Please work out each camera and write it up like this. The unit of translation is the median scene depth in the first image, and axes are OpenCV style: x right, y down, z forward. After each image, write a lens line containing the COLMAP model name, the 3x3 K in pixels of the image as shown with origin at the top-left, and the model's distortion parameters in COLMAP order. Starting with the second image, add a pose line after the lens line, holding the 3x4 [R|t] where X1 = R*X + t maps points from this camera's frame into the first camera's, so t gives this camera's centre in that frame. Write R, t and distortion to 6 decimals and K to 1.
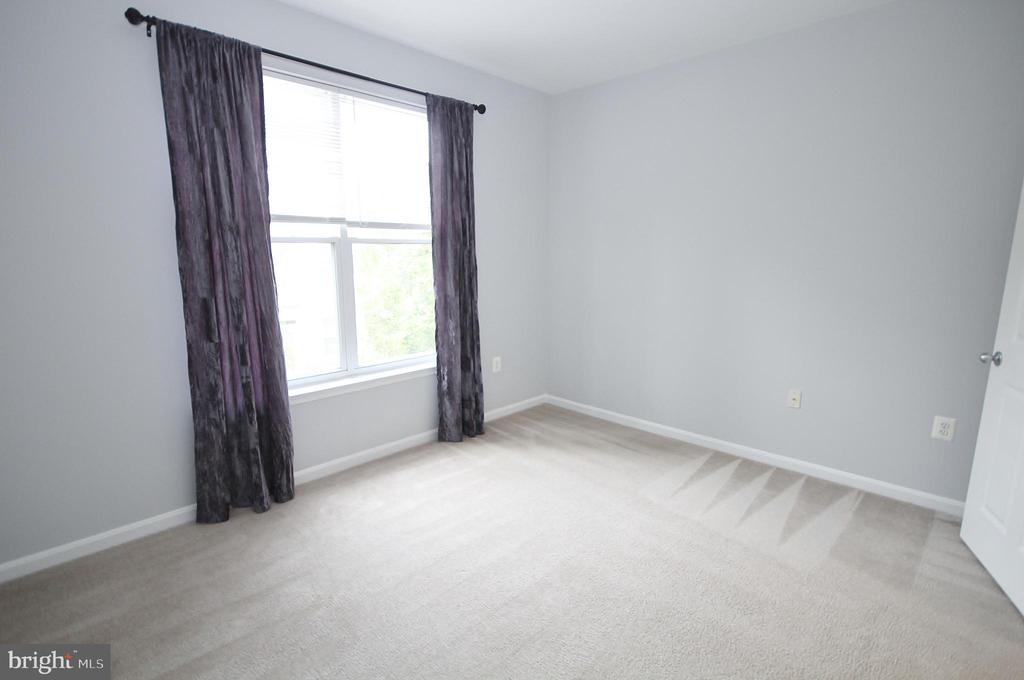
lens RADIAL K [[478.6, 0, 510.9], [0, 478.6, 339.5], [0, 0, 1]] dist [-0.000268, -0.000414]
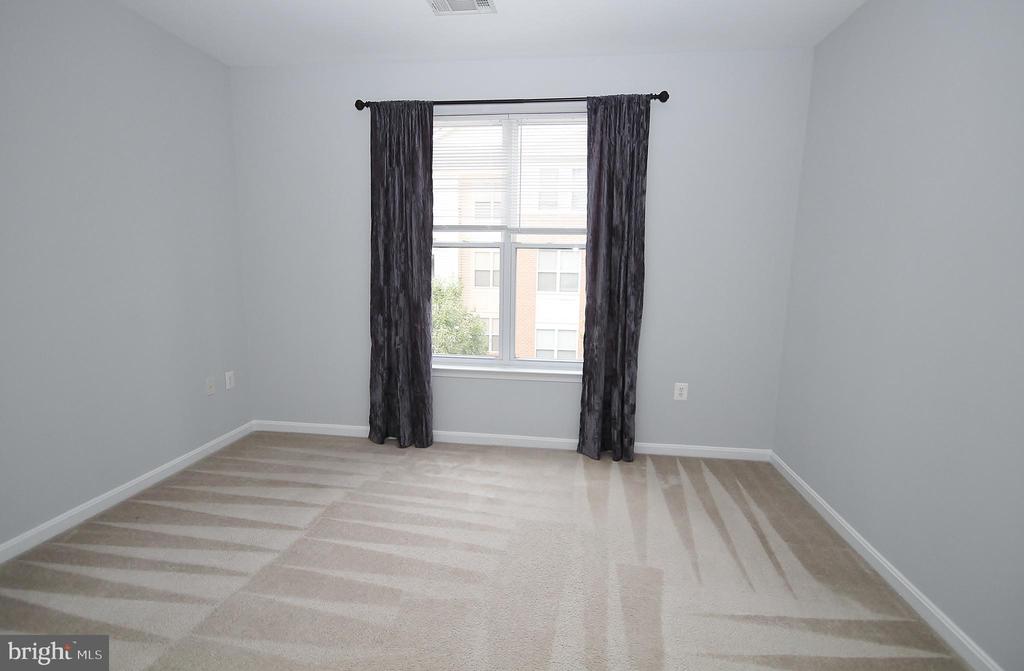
lens RADIAL K [[475.3, 0, 514.1], [0, 475.3, 334.5], [0, 0, 1]] dist [0.004183, -0.006119]
pose [[0.624935, 0.115798, -0.772041, 0.547603], [-0.158334, 0.987185, 0.019902, -0.021472], [0.764452, 0.109802, 0.635261, 0.303700]]
